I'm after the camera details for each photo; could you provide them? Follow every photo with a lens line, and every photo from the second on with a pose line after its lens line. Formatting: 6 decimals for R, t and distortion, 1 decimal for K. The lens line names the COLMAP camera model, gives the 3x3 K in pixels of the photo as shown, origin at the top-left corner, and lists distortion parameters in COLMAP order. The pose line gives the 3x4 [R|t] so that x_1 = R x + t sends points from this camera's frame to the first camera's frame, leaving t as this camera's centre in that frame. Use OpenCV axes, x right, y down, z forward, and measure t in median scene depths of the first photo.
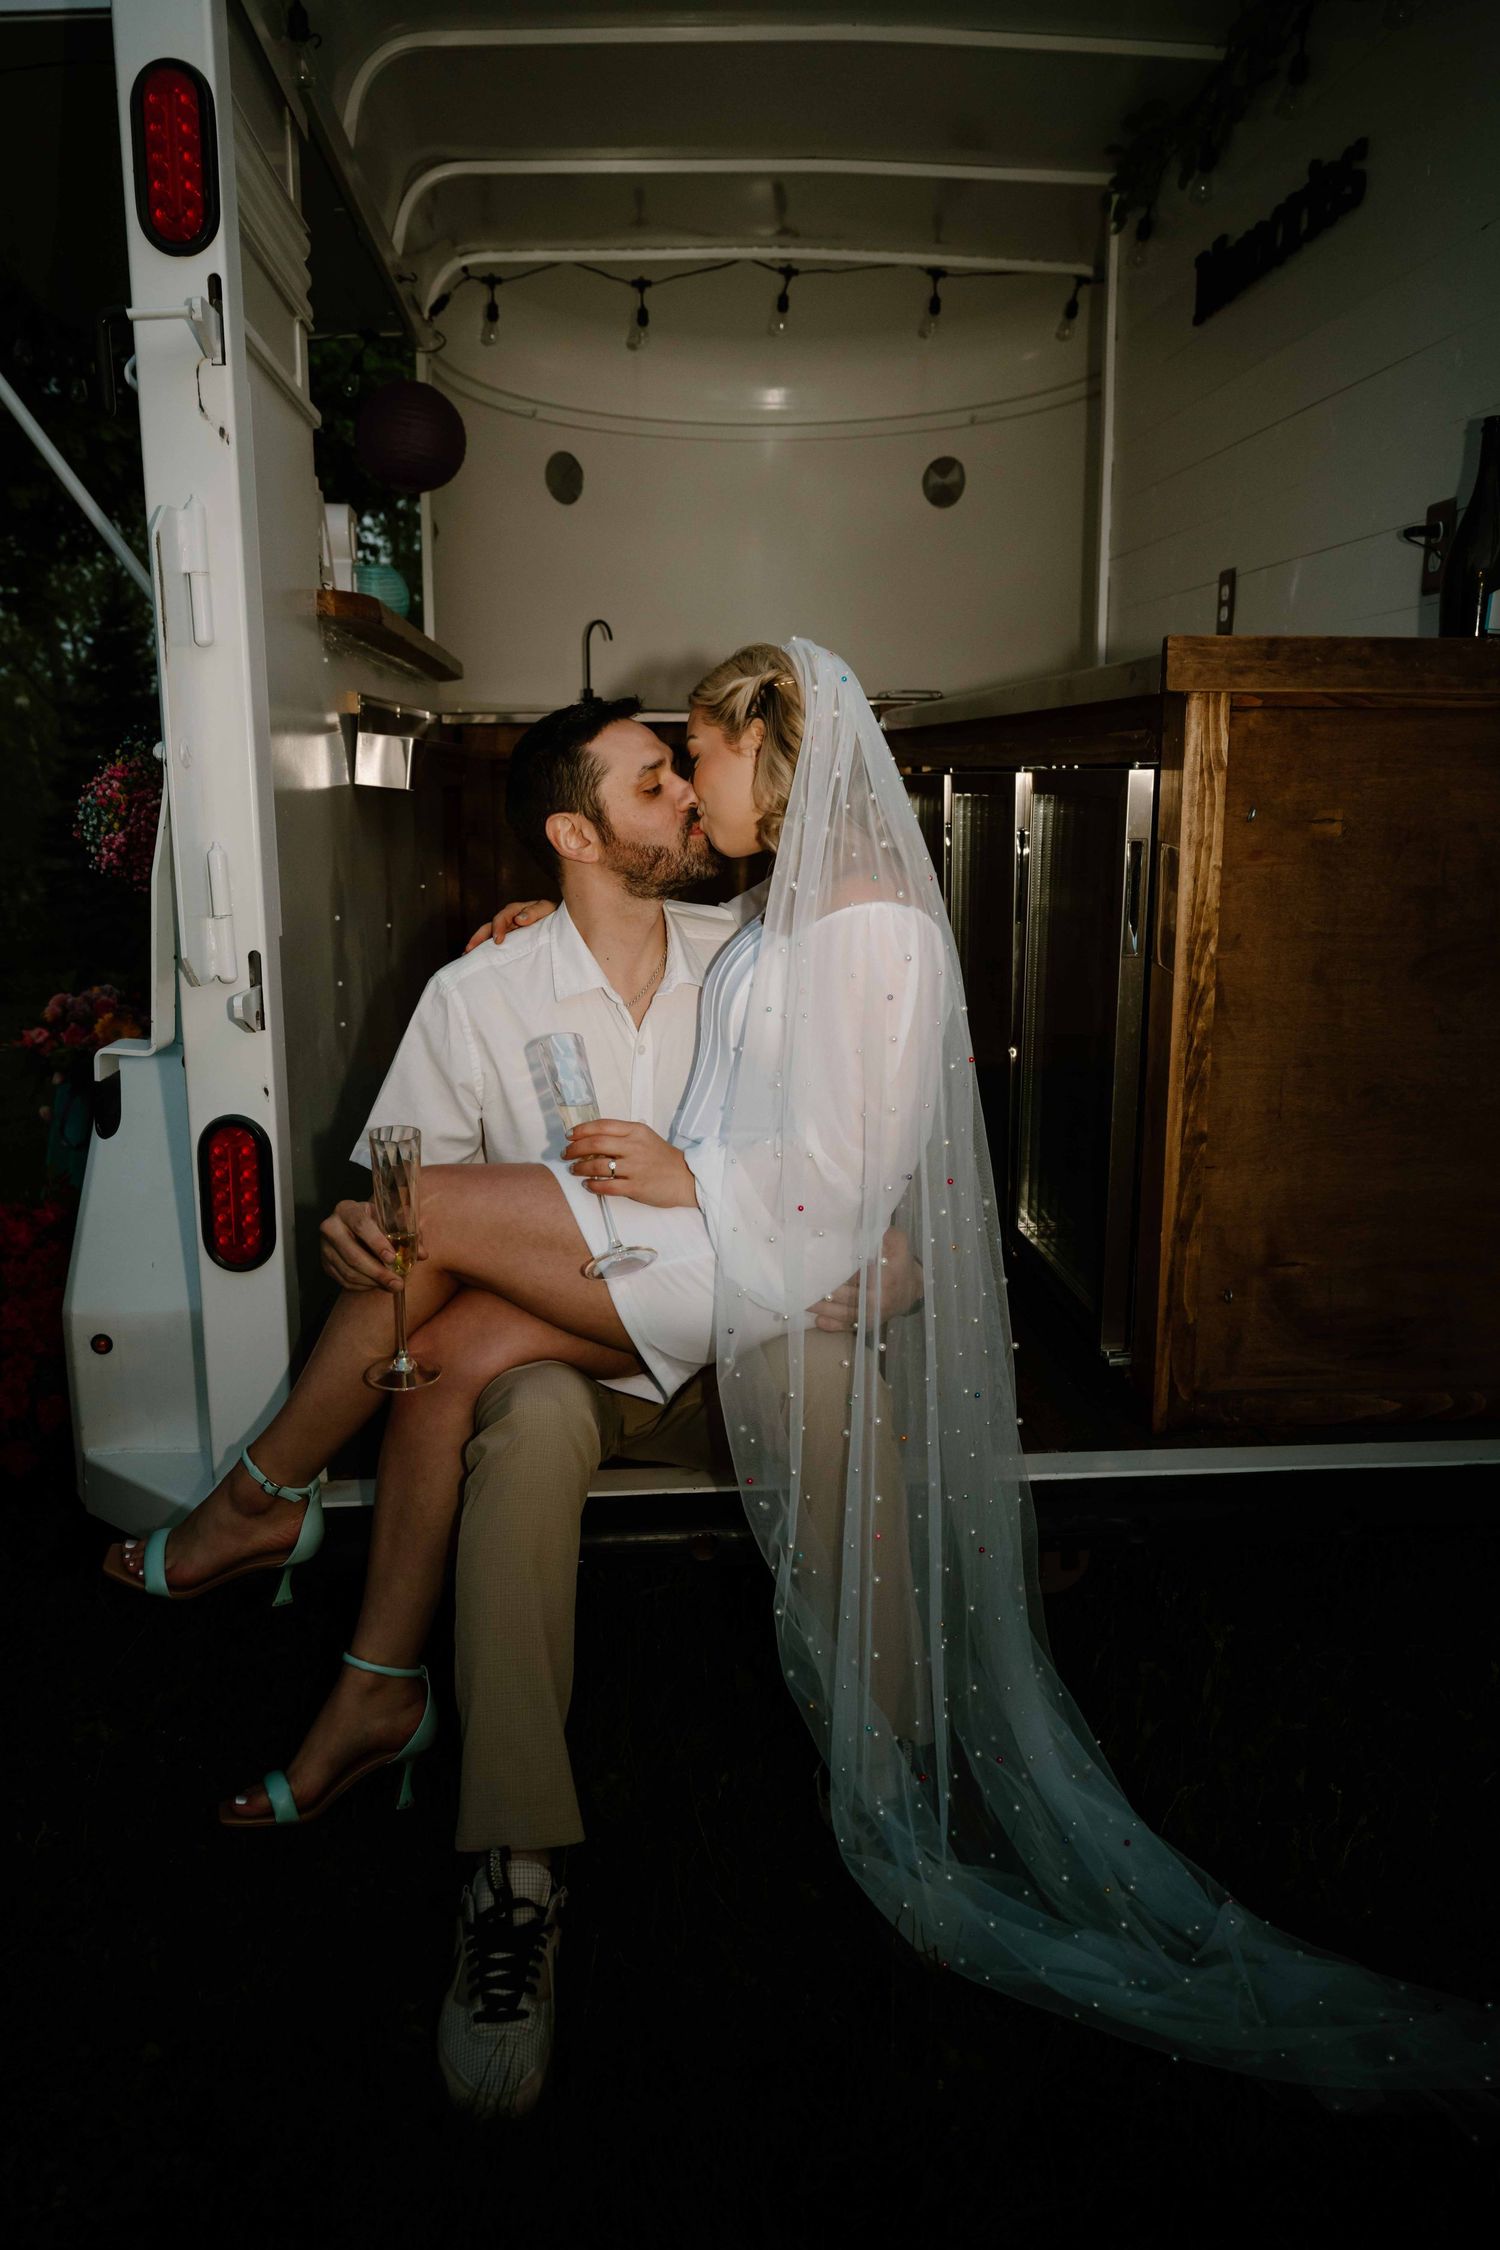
lens RADIAL K [[1656.8, 0, 744.6], [0, 1656.8, 1105.9], [0, 0, 1]] dist [-0.021531, 0.017337]
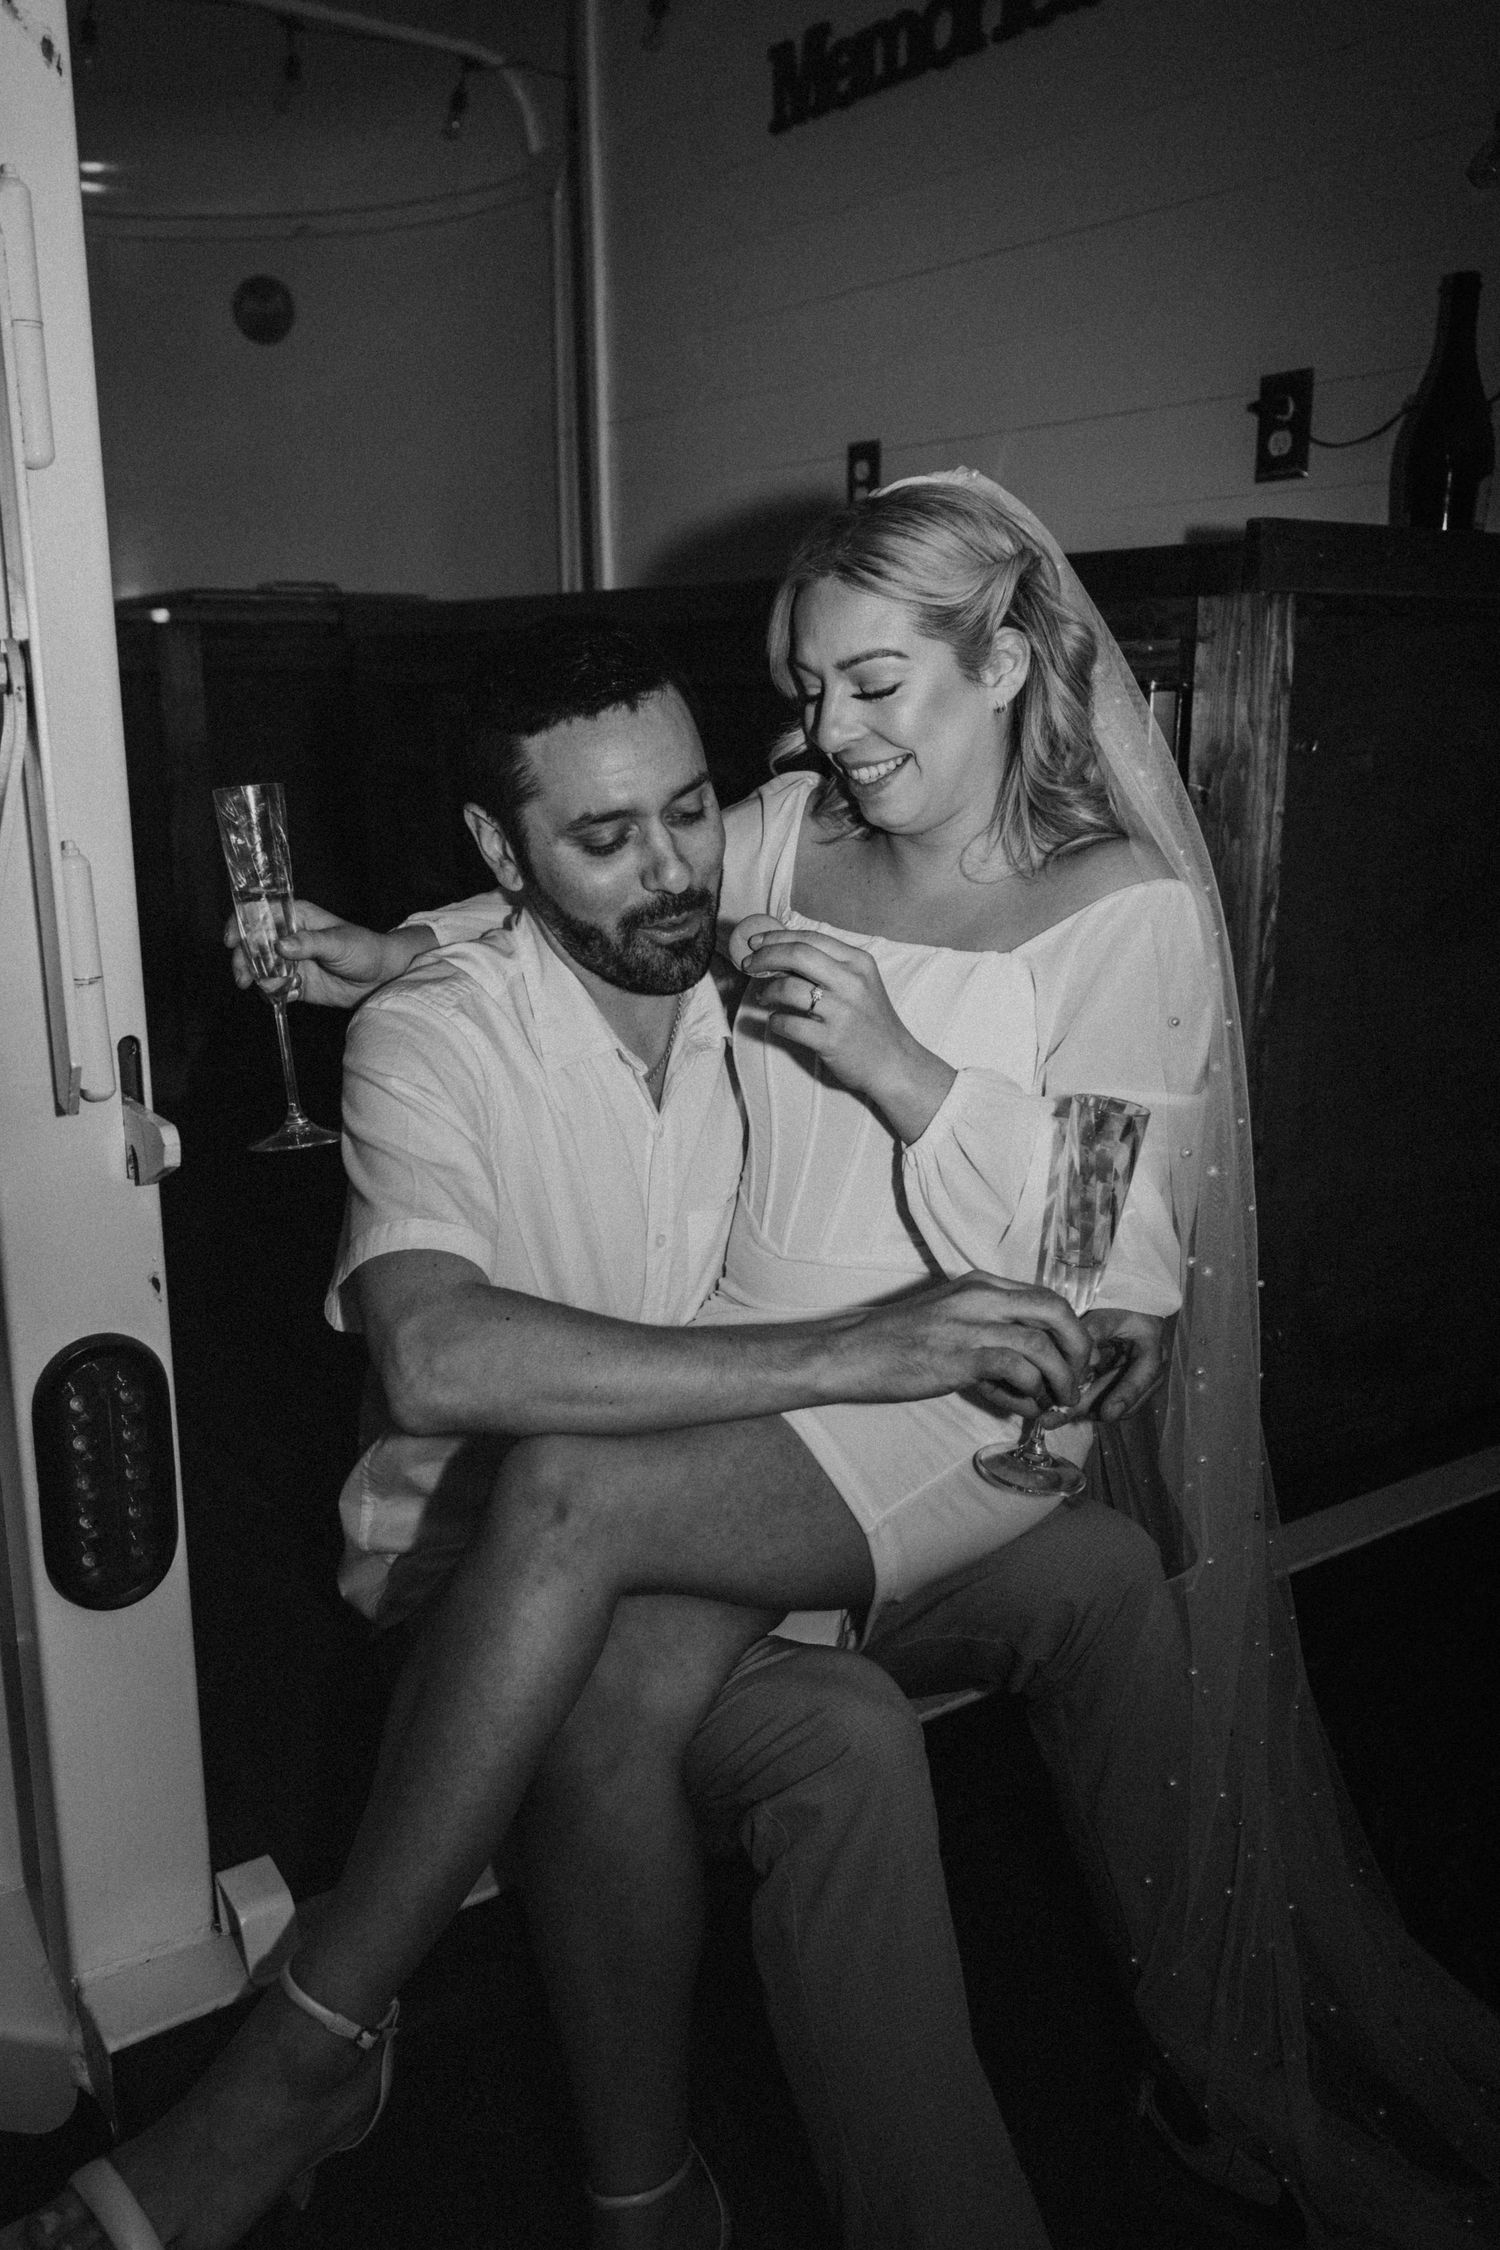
lens RADIAL K [[1859.7, 0, 743.2], [0, 1859.7, 1131.2], [0, 0, 1]] dist [0.007638, -0.012845]
pose [[0.865538, -0.125196, 0.484943, -0.401467], [0.107221, 0.992124, 0.064762, -0.079608], [-0.489232, -0.004058, 0.872144, 0.344526]]
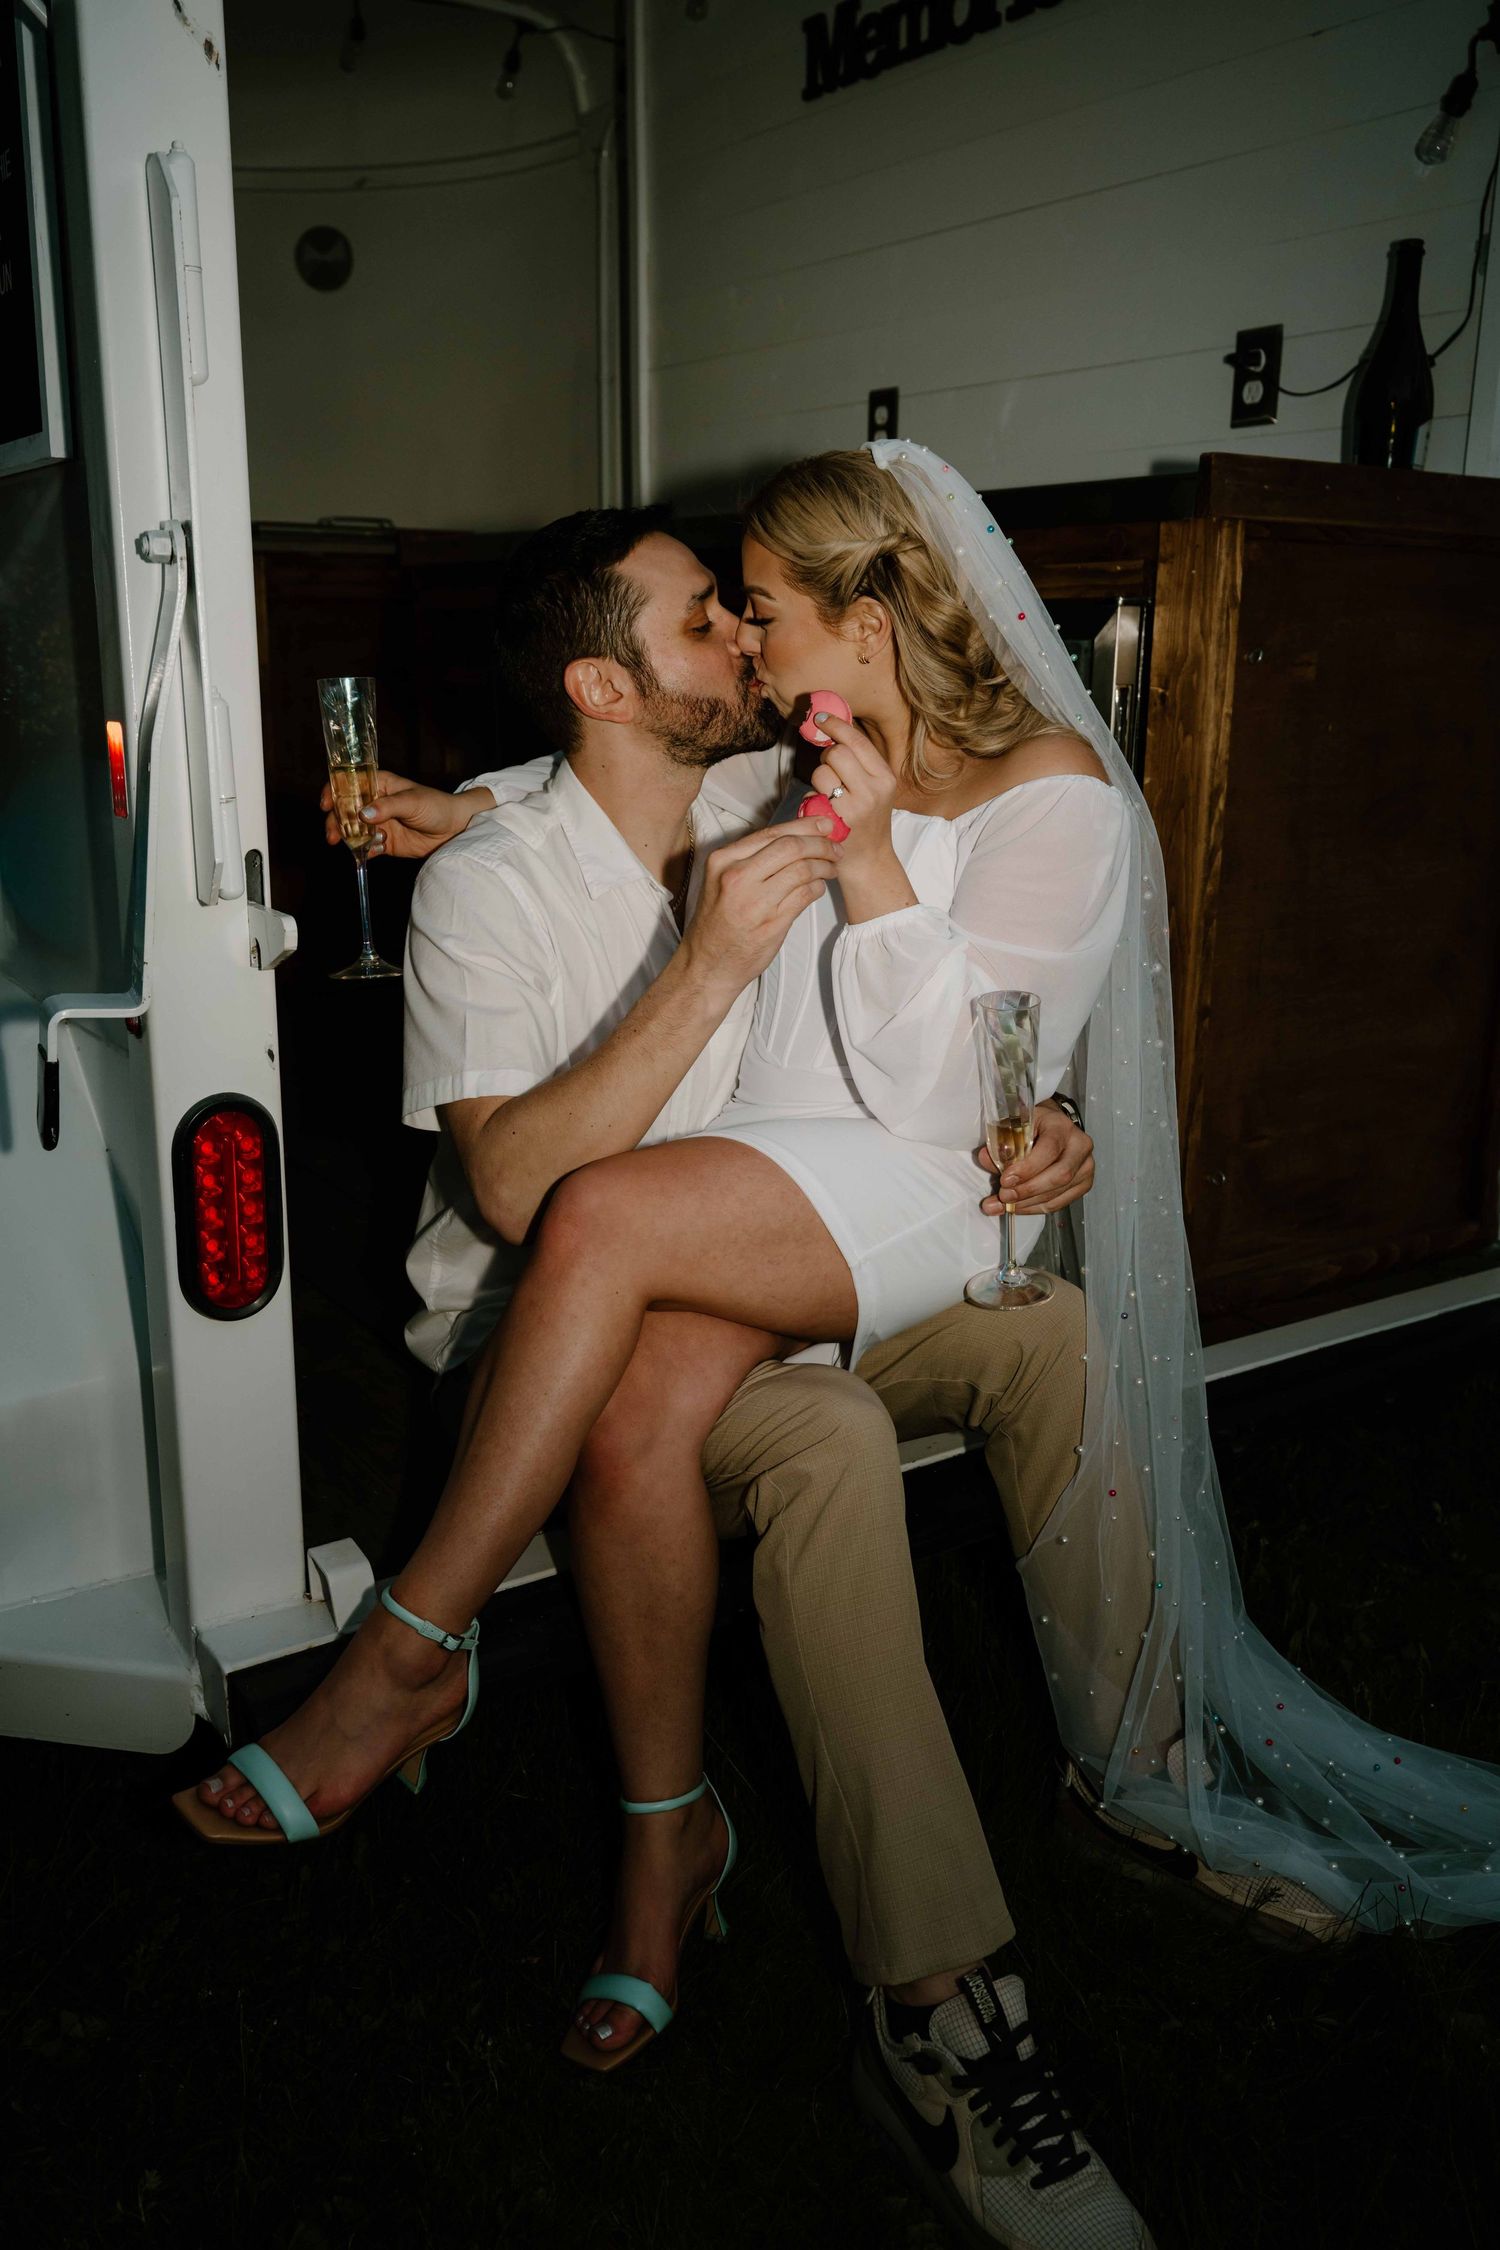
lens RADIAL K [[1859.7, 0, 755.8], [0, 1859.7, 1134.3], [0, 0, 1]] dist [0.007638, -0.012845]
pose [[0.872032, -0.120404, 0.474408, -0.468393], [0.090524, 0.992224, 0.085427, -0.026063], [-0.481005, -0.031550, 0.876150, 0.215558]]
